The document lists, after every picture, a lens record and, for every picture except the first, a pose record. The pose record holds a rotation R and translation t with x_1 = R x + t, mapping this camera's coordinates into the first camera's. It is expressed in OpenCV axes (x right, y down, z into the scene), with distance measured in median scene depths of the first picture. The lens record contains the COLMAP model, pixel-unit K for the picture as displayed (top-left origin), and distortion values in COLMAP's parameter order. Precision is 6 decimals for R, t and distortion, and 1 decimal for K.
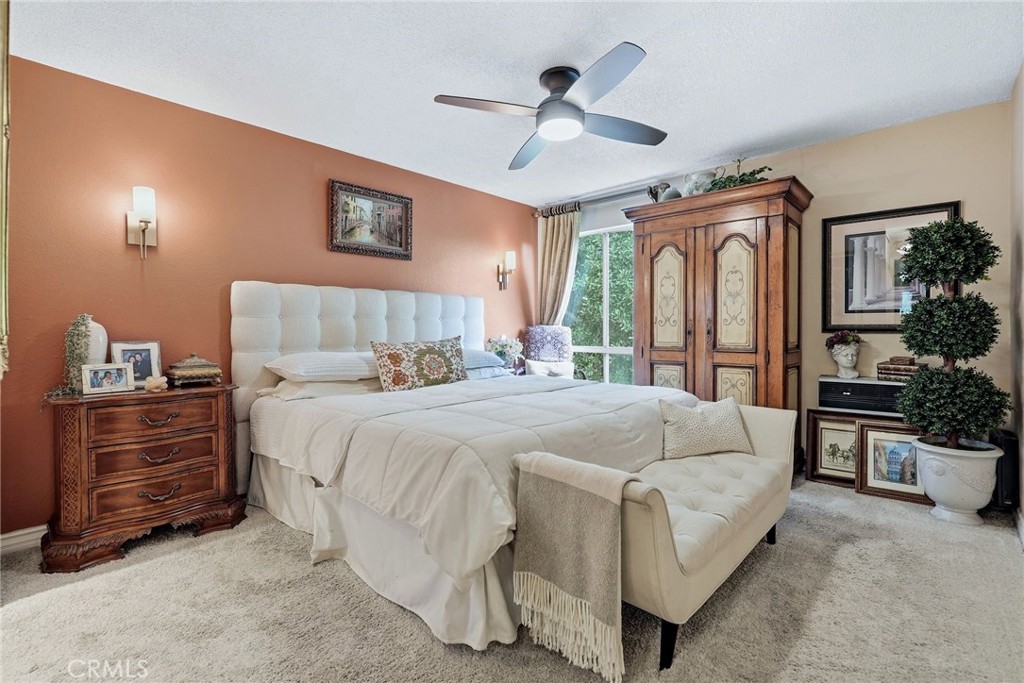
lens RADIAL K [[489.7, 0, 504.0], [0, 489.7, 332.9], [0, 0, 1]] dist [-0.010685, 0.000408]
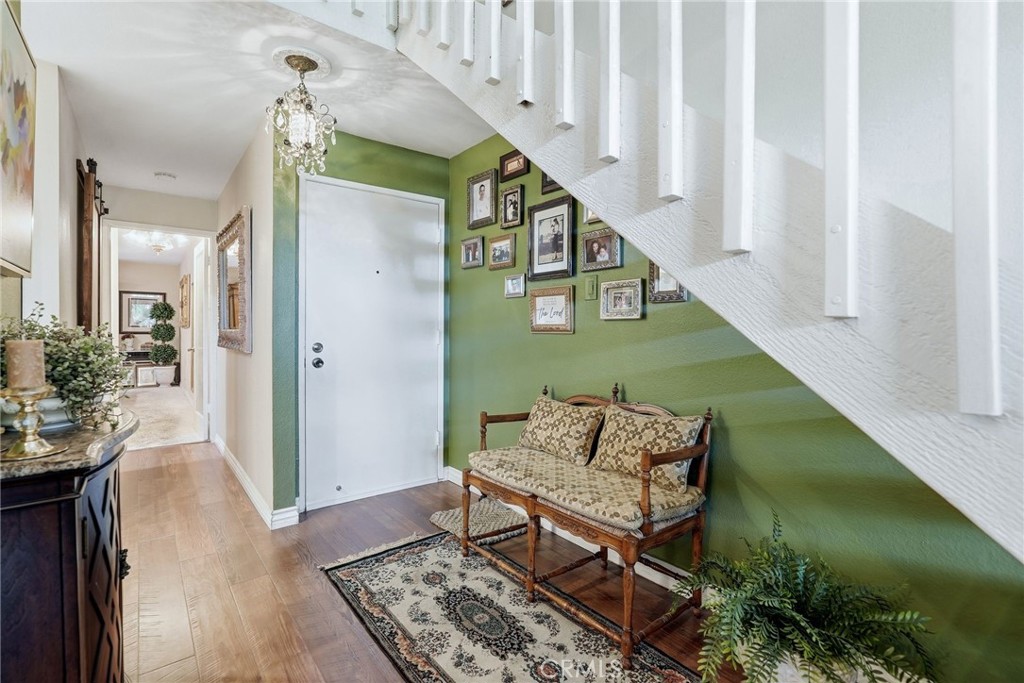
lens RADIAL K [[489.7, 0, 506.6], [0, 489.7, 333.3], [0, 0, 1]] dist [-0.010685, 0.000408]
pose [[0.173482, 0.001739, 0.984835, -2.030398], [0.001456, 0.999997, -0.002022, 0.003895], [-0.984836, 0.001785, 0.173479, -1.966534]]
